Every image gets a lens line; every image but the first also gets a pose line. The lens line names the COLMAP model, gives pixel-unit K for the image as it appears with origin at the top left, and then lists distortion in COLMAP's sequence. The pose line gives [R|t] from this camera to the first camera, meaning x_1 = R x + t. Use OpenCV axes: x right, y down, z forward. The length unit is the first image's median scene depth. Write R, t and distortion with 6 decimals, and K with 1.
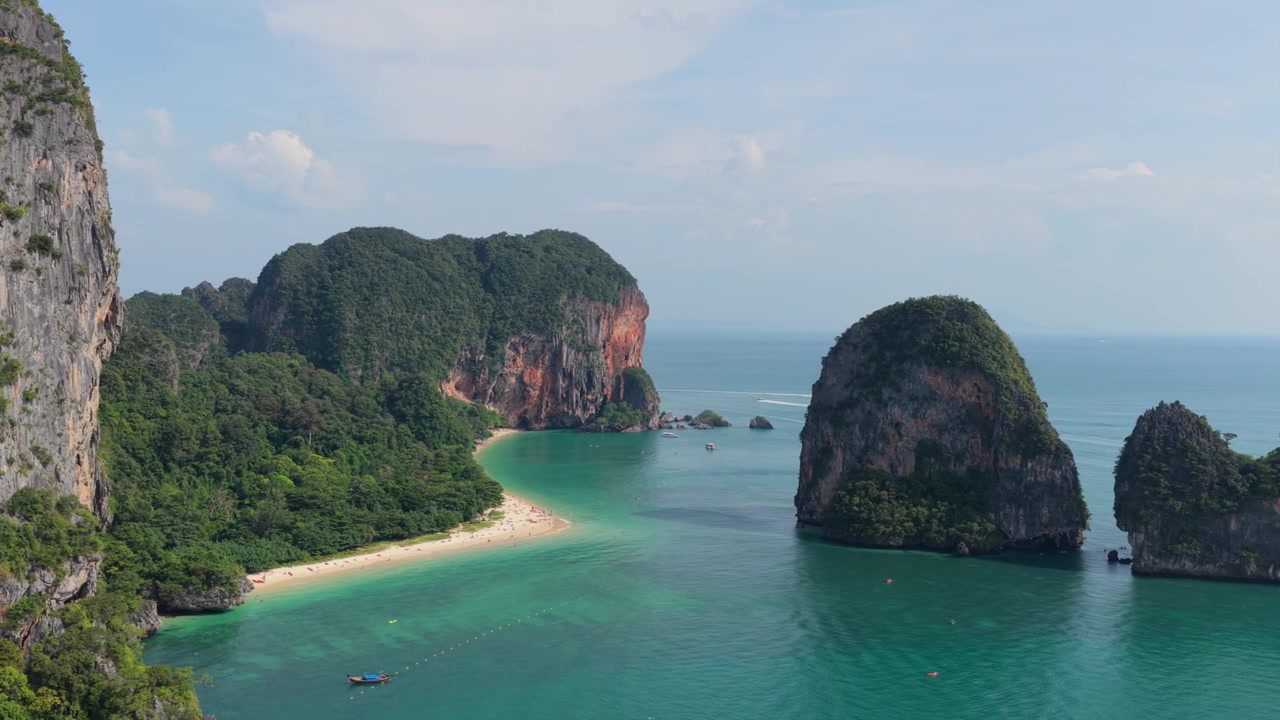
lens RADIAL K [[1095.1, 0, 643.6], [0, 1095.1, 357.8], [0, 0, 1]] dist [-0.020248, 0.050561]
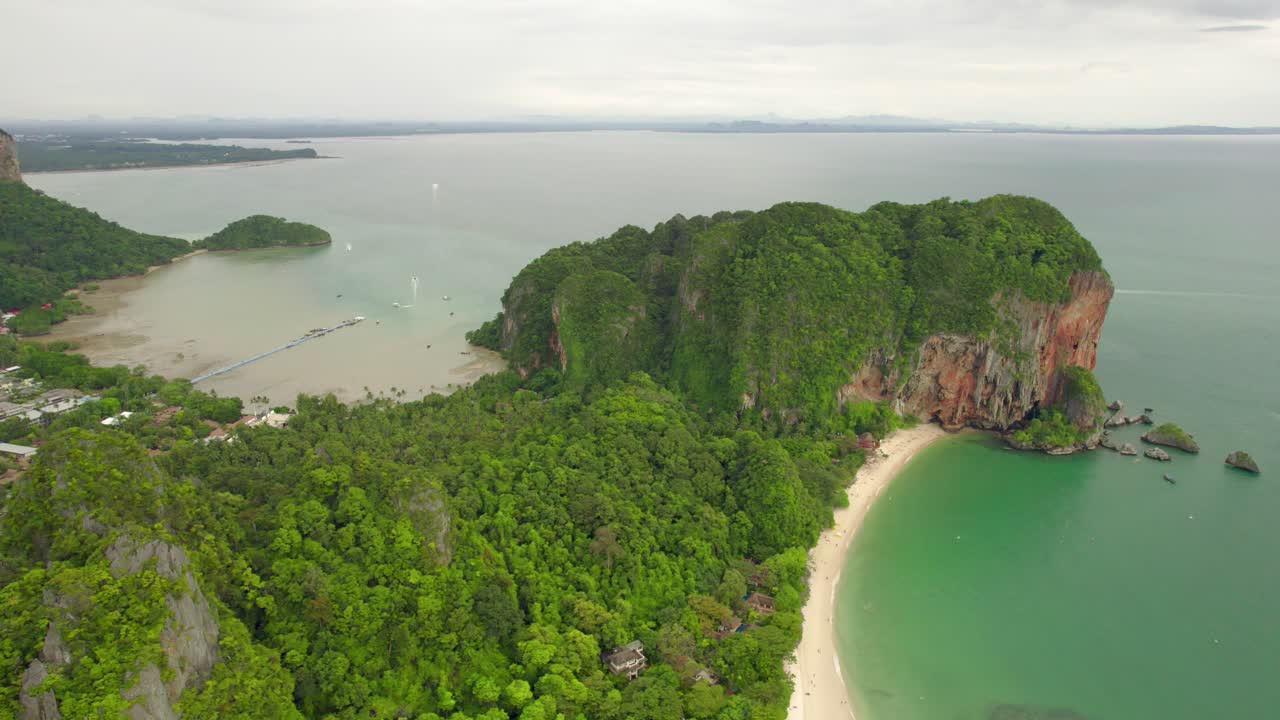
lens RADIAL K [[825.1, 0, 640.6], [0, 825.1, 363.8], [0, 0, 1]] dist [-0.043617, -0.003402]
pose [[0.846255, 0.148506, -0.511663, 0.031037], [-0.015801, 0.966941, 0.254512, -0.179799], [0.532544, -0.207297, 0.820625, 0.330415]]
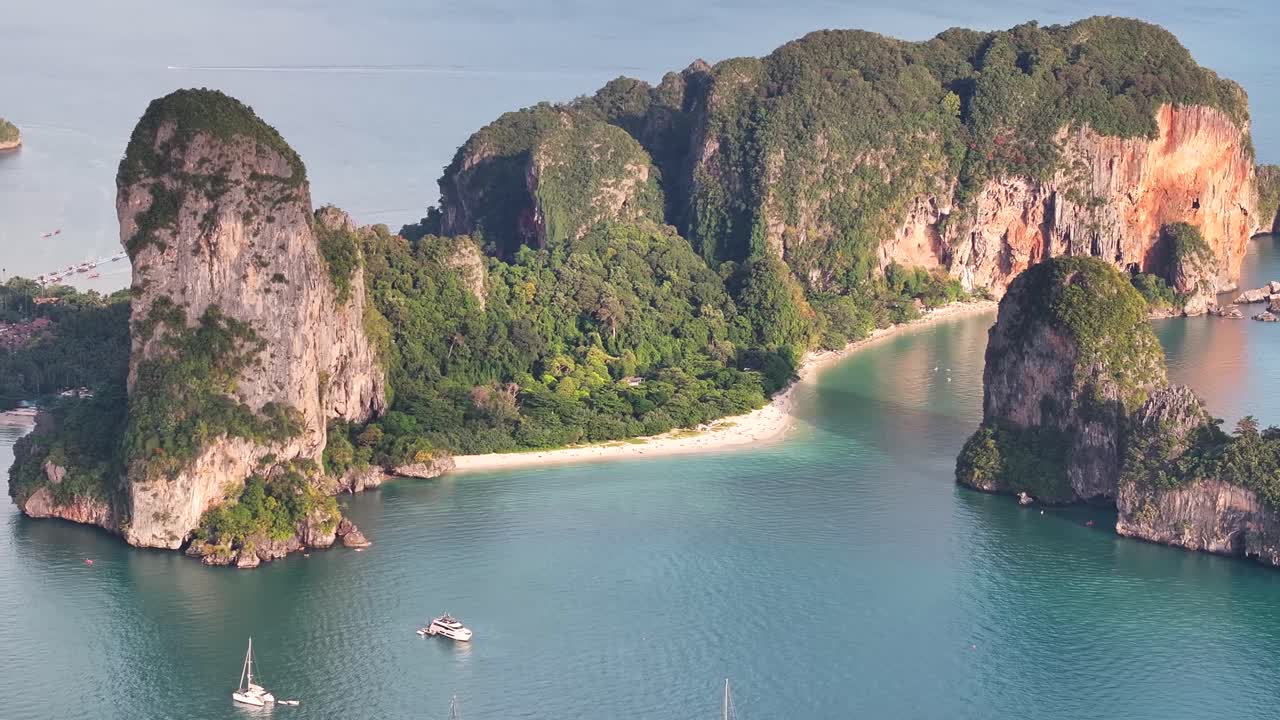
lens RADIAL K [[2792.8, 0, 631.2], [0, 2792.8, 373.3], [0, 0, 1]] dist [-0.127632, 0.000000]
pose [[0.844727, 0.085628, -0.528304, 0.751041], [-0.002167, 0.987657, 0.156615, -0.204947], [0.535194, -0.131153, 0.834486, -0.812217]]
